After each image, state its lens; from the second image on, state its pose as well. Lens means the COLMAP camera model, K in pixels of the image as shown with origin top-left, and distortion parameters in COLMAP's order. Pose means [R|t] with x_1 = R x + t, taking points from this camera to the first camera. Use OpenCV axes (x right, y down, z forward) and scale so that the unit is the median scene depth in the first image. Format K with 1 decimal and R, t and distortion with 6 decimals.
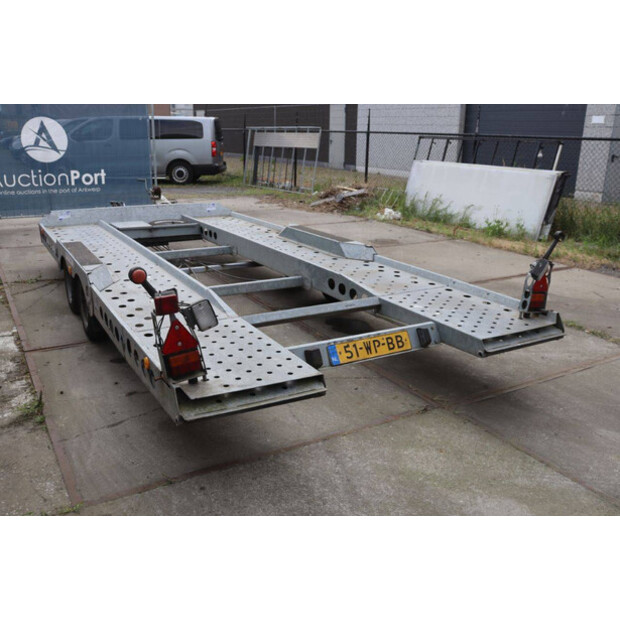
lens RADIAL K [[585.1, 0, 310.0], [0, 585.1, 310.0], [0, 0, 1]] dist [-0.122201, 0.161712]
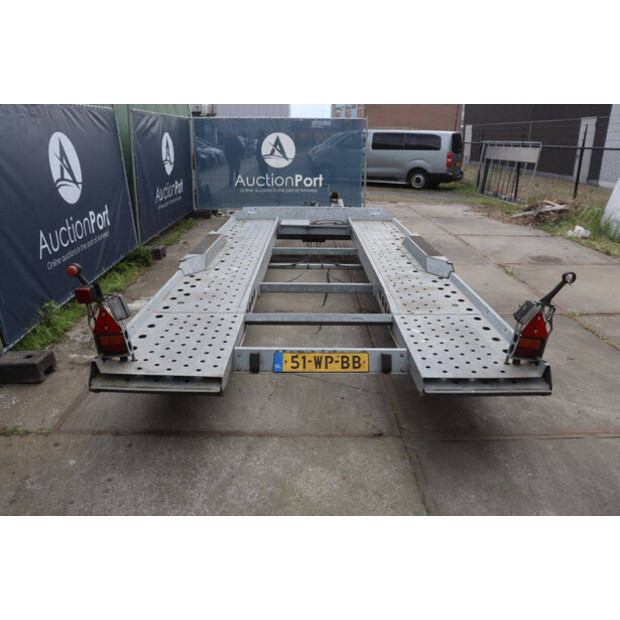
lens RADIAL K [[504.7, 0, 314.7], [0, 504.7, 308.1], [0, 0, 1]] dist [-0.173349, 0.146131]
pose [[0.870819, 0.149057, -0.468462, 0.175007], [-0.136847, 0.988760, 0.060223, -0.029144], [0.472173, 0.011664, 0.881429, 0.073354]]
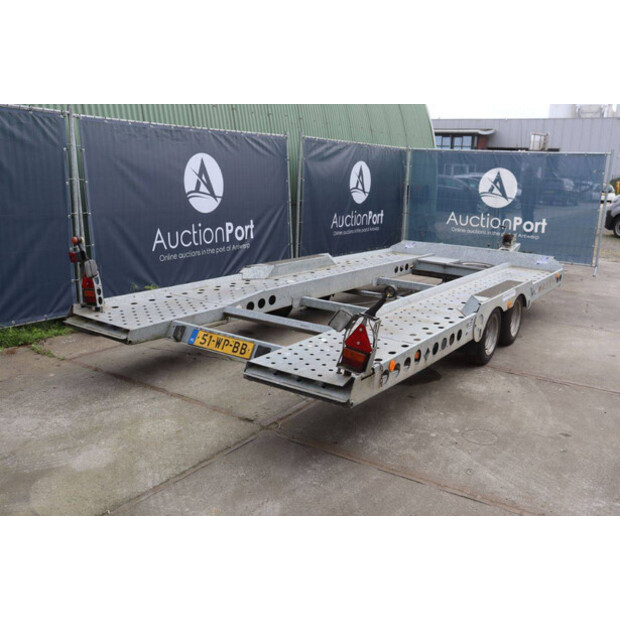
lens RADIAL K [[598.9, 0, 316.0], [0, 598.9, 309.7], [0, 0, 1]] dist [-0.079001, 0.008212]
pose [[0.441961, 0.200300, -0.874386, 0.441352], [-0.288934, 0.954590, 0.072630, -0.052322], [0.849228, 0.220540, 0.479765, 0.197623]]
